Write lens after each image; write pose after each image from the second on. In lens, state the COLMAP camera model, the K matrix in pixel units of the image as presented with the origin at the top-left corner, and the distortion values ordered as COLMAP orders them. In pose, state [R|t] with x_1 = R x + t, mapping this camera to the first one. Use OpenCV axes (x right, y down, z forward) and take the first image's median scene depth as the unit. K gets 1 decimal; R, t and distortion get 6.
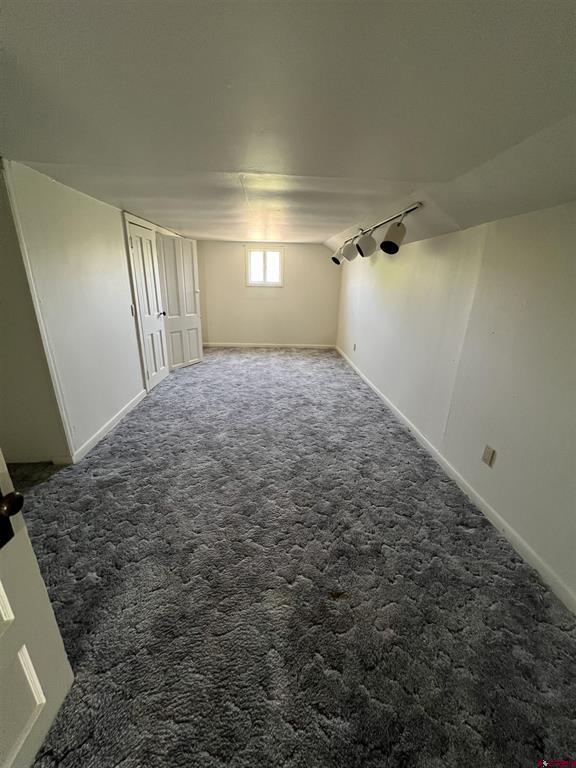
lens RADIAL K [[308.4, 0, 287.4], [0, 308.4, 383.0], [0, 0, 1]] dist [-0.003720, -0.000114]
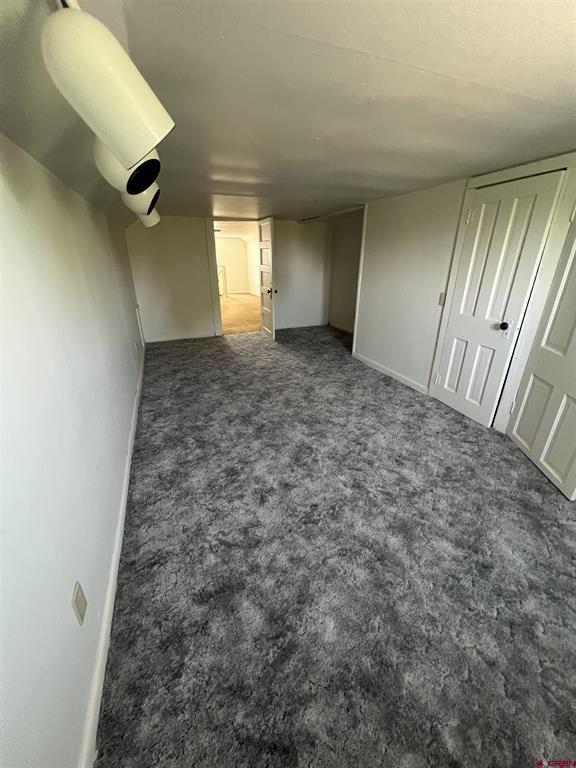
lens RADIAL K [[308.4, 0, 287.8], [0, 308.4, 383.4], [0, 0, 1]] dist [-0.003720, -0.000114]
pose [[-0.948679, 0.101520, -0.299503, 0.174756], [-0.122430, 0.755316, 0.643823, -0.479729], [0.291581, 0.647449, -0.704124, 1.397478]]
